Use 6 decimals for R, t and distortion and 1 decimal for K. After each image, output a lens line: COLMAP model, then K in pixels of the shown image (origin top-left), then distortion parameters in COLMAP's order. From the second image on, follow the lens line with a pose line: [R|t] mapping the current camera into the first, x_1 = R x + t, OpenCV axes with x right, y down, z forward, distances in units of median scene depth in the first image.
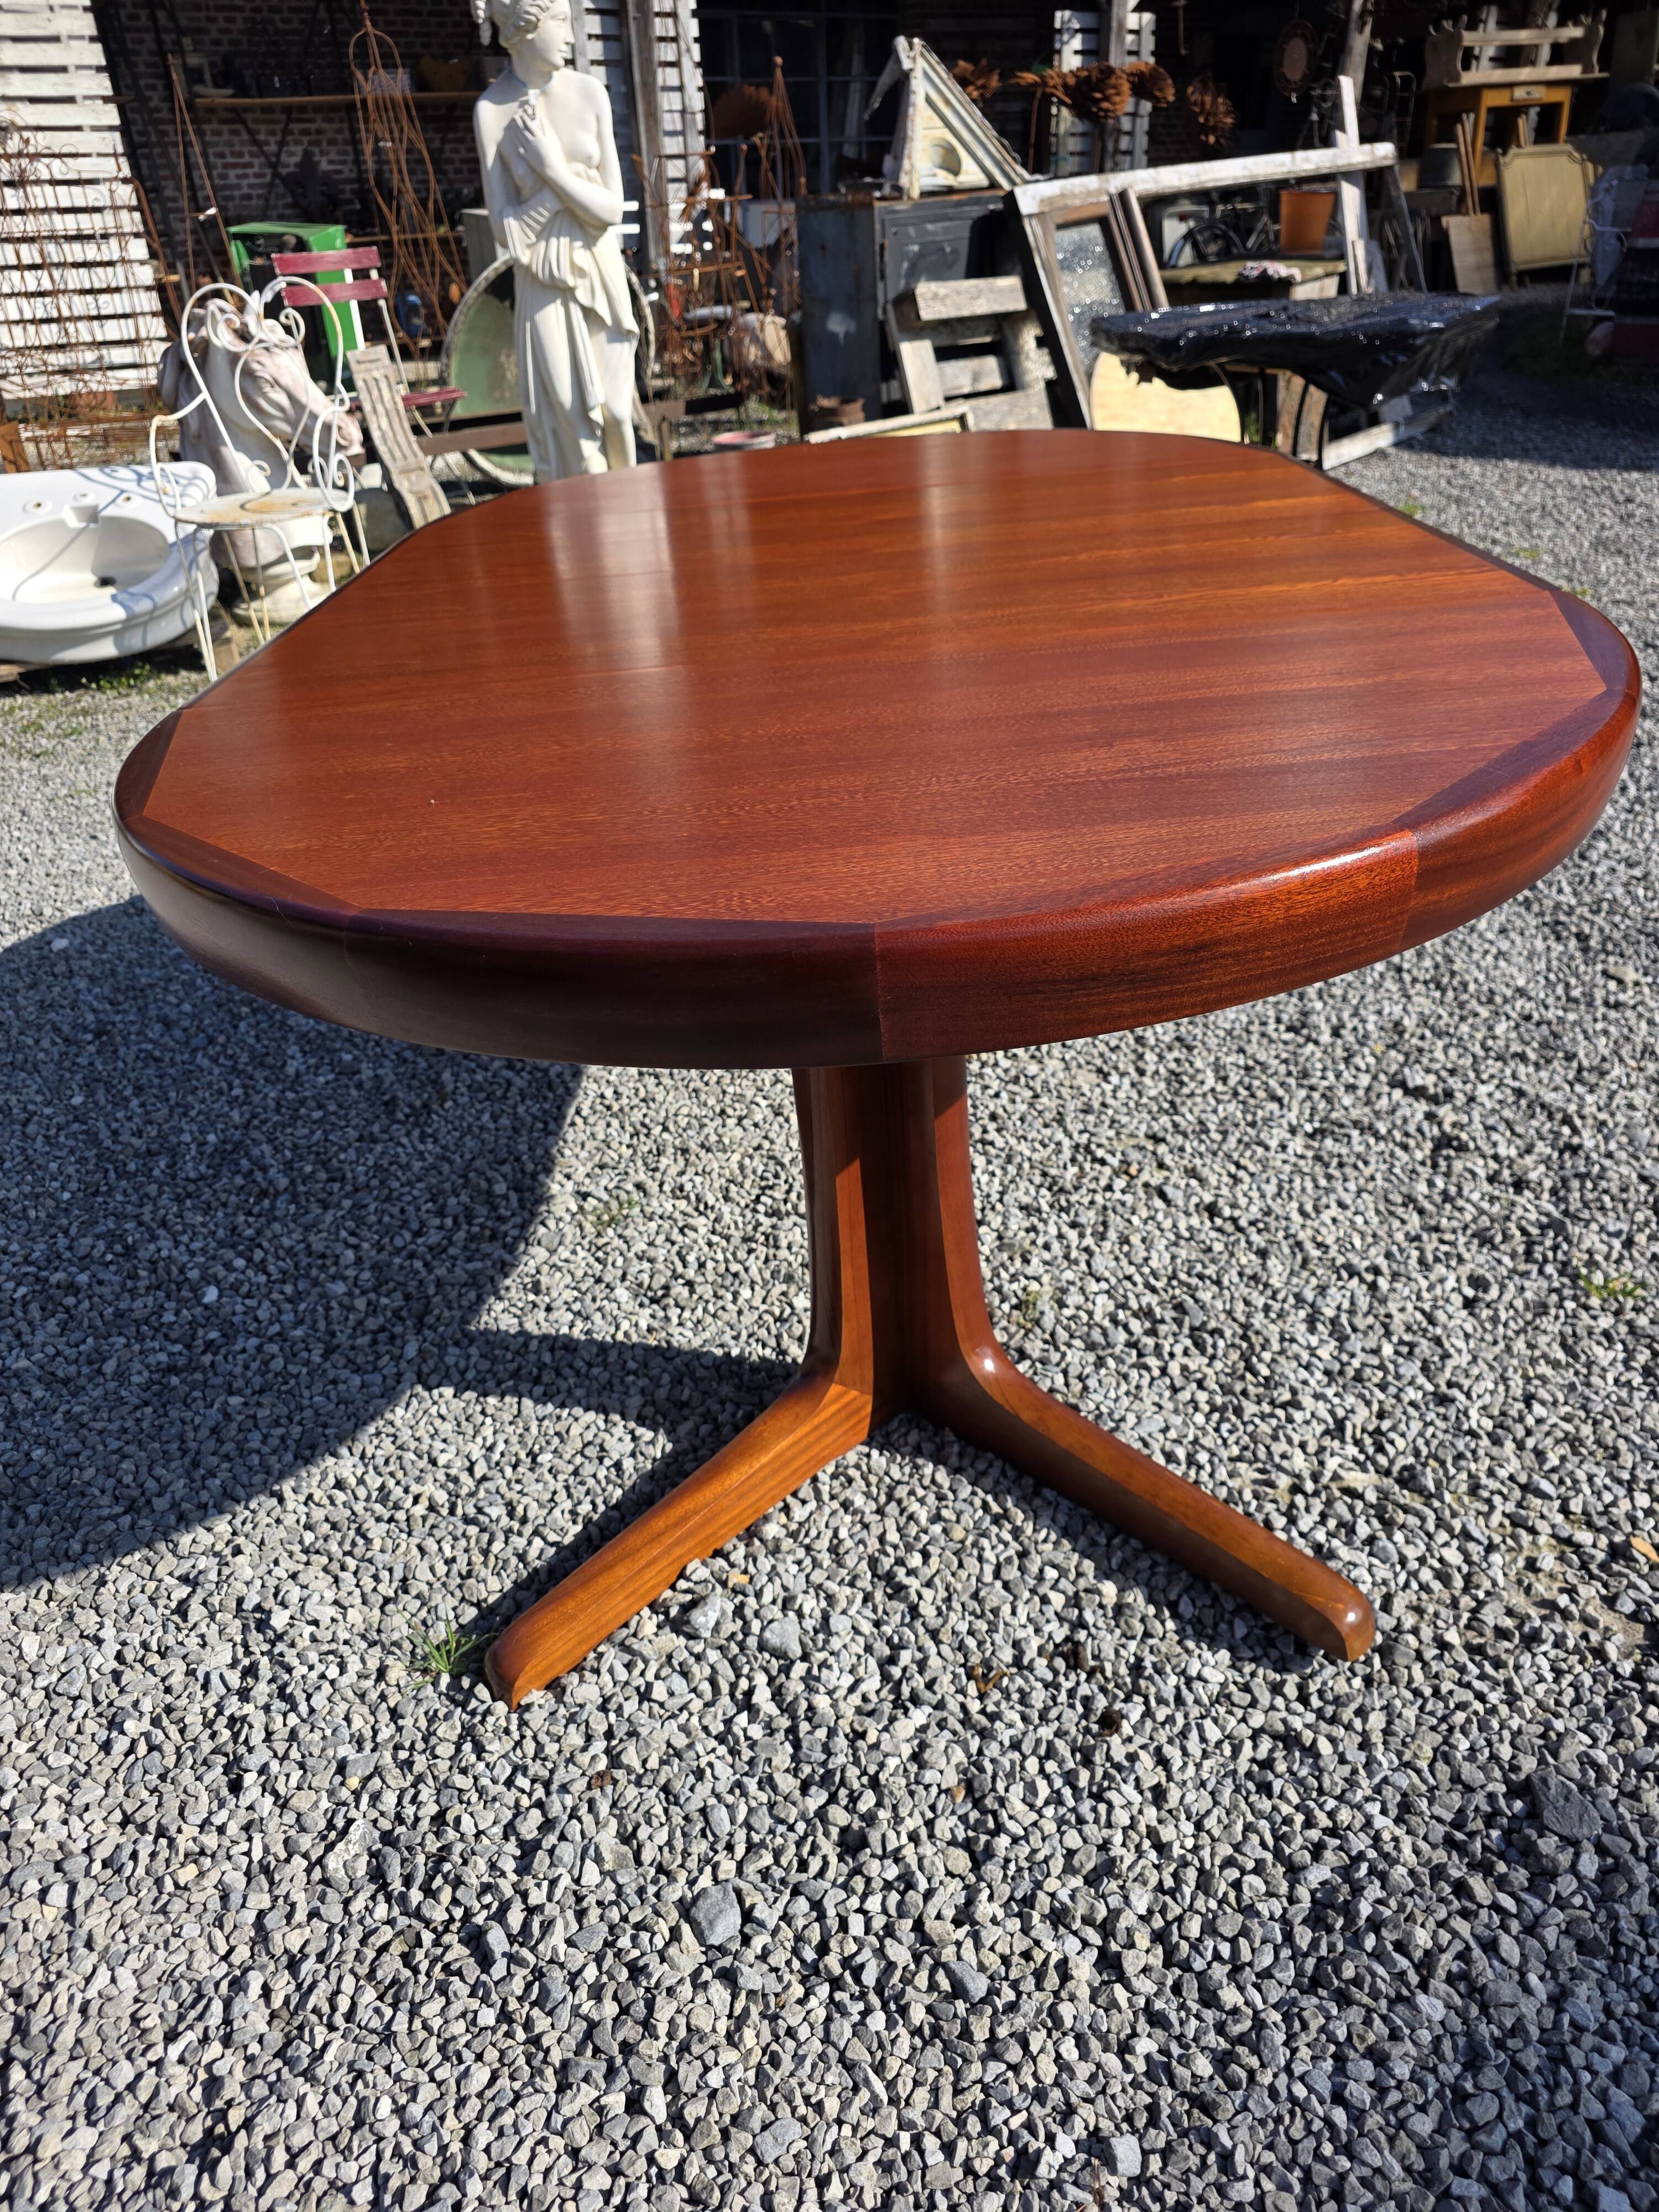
lens RADIAL K [[1501.5, 0, 833.7], [0, 1501.5, 1115.8], [0, 0, 1]] dist [0.035710, -0.025491]
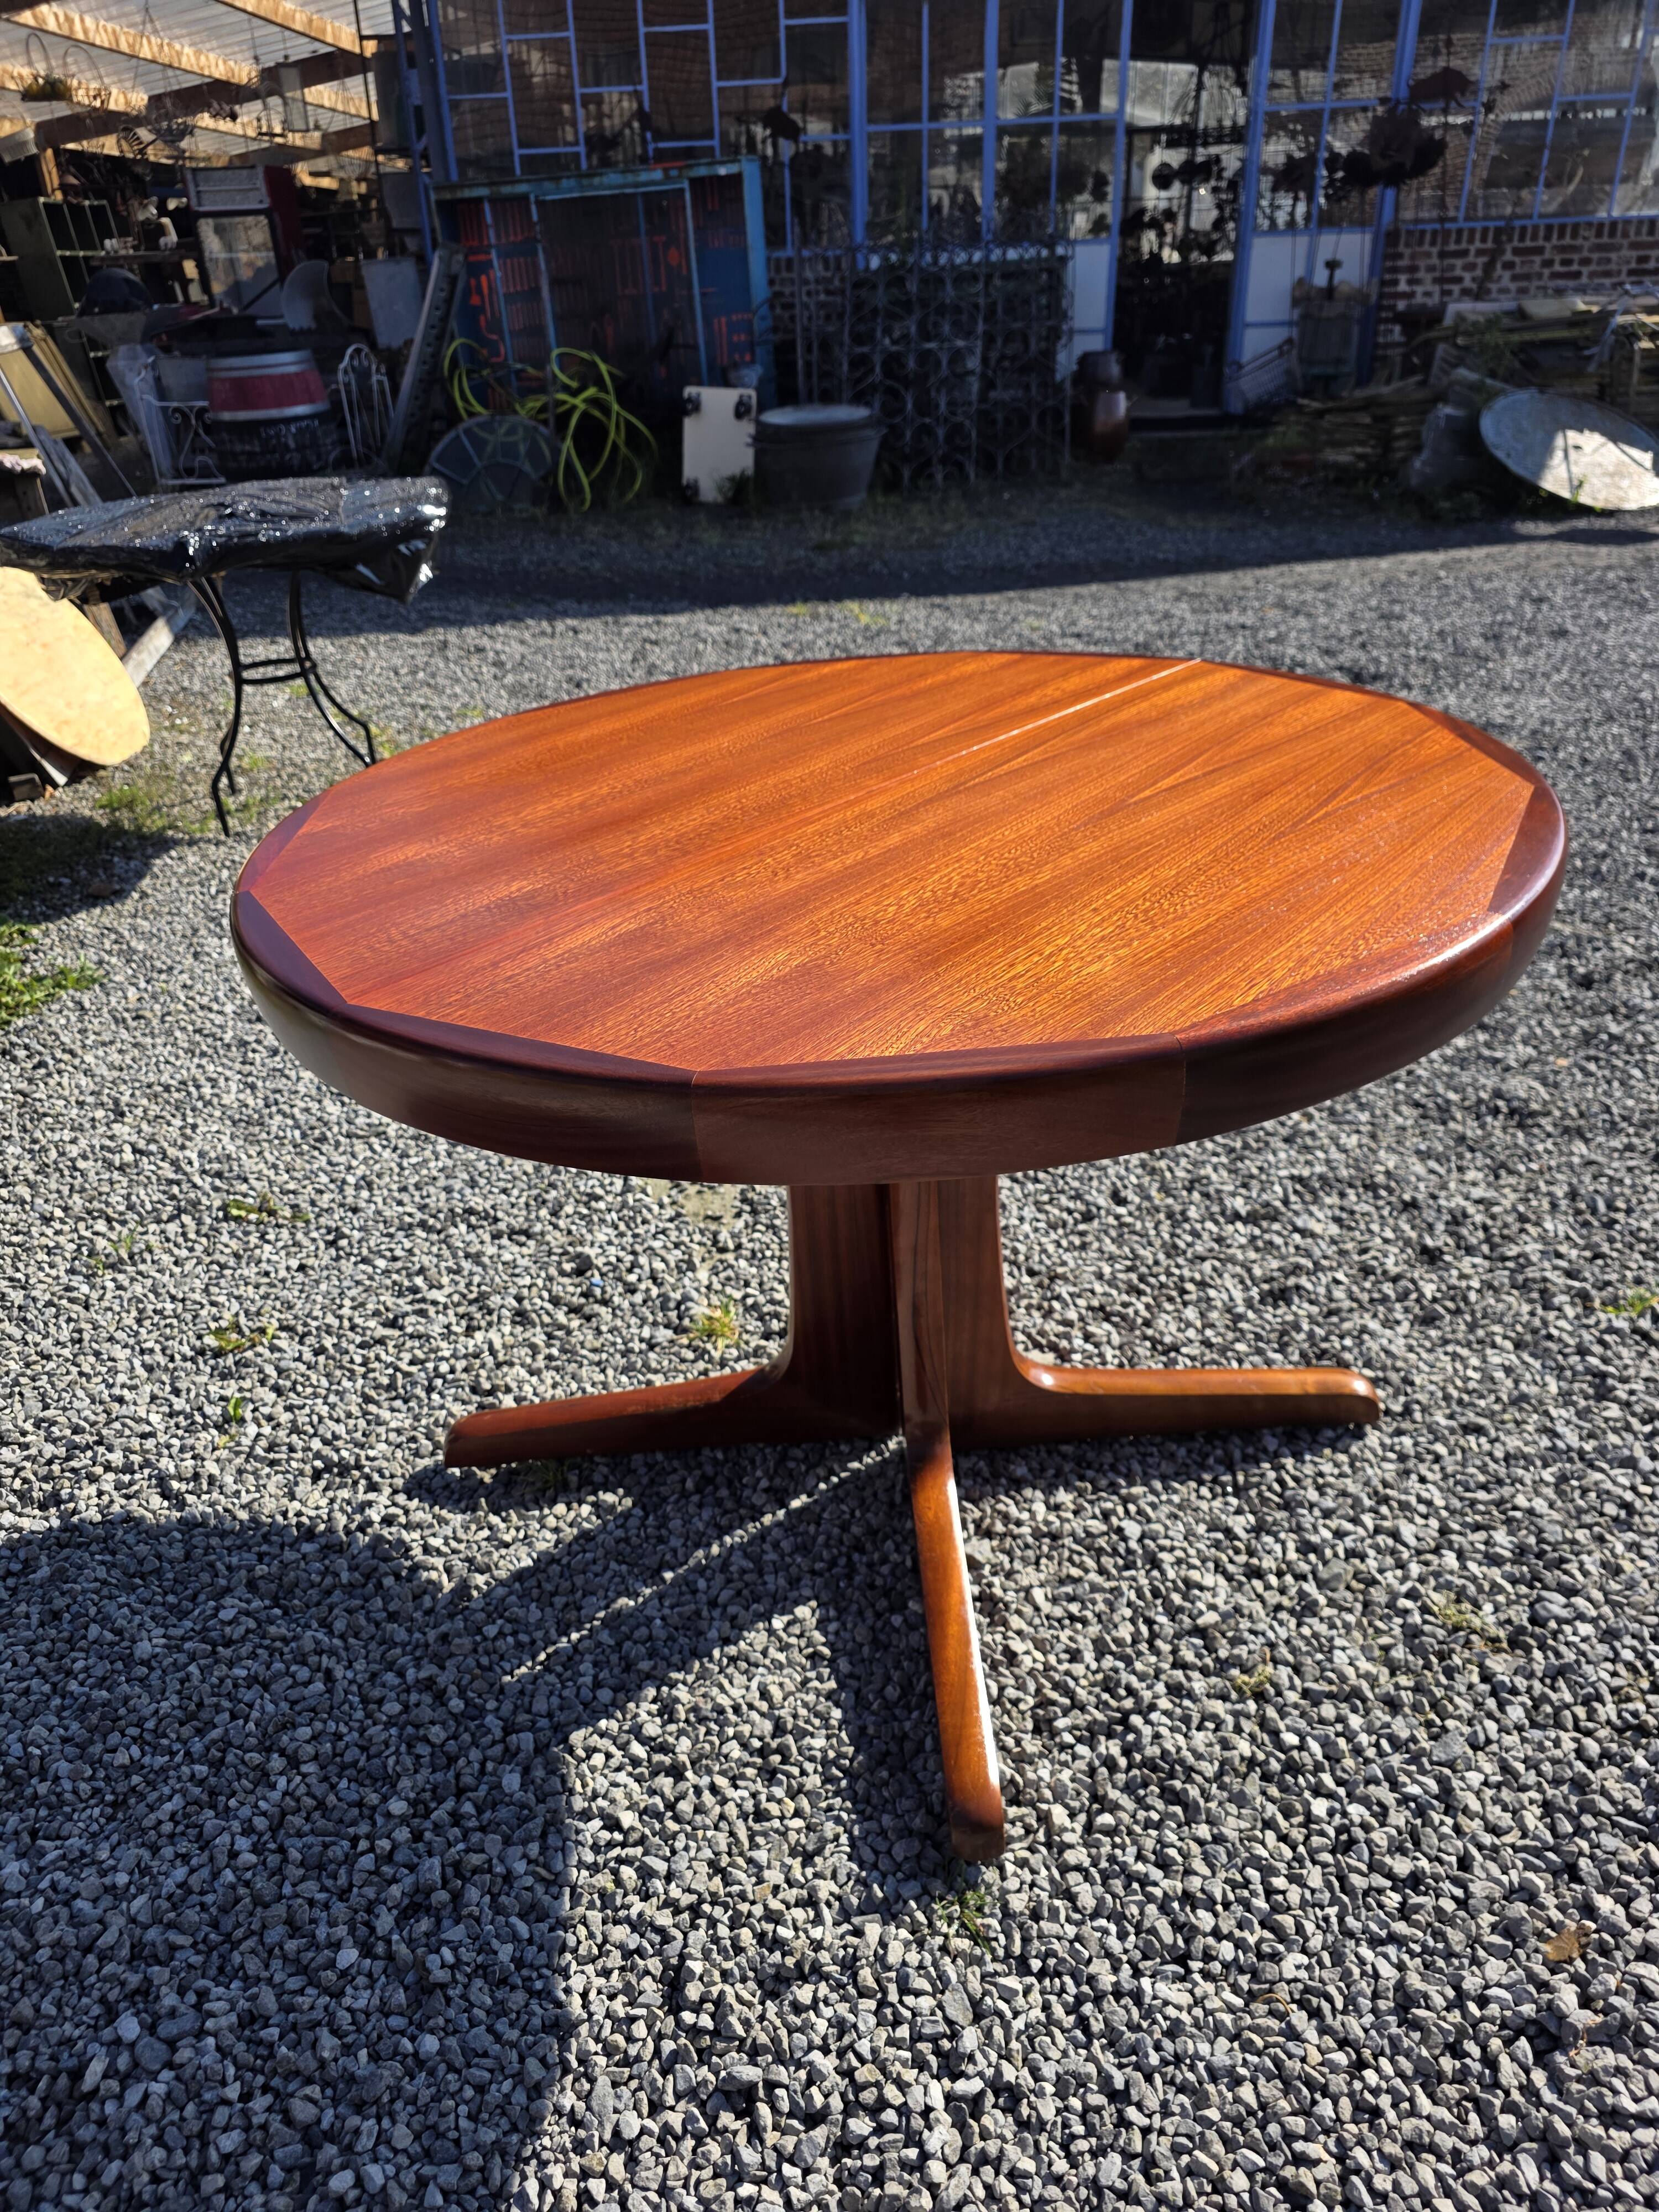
lens RADIAL K [[1501.5, 0, 805.4], [0, 1501.5, 1107.2], [0, 0, 1]] dist [0.035710, -0.025491]
pose [[0.615380, -0.362024, 0.700176, -0.209596], [0.424978, 0.900507, 0.092093, -0.132497], [-0.663853, 0.240887, 0.708006, 0.203202]]
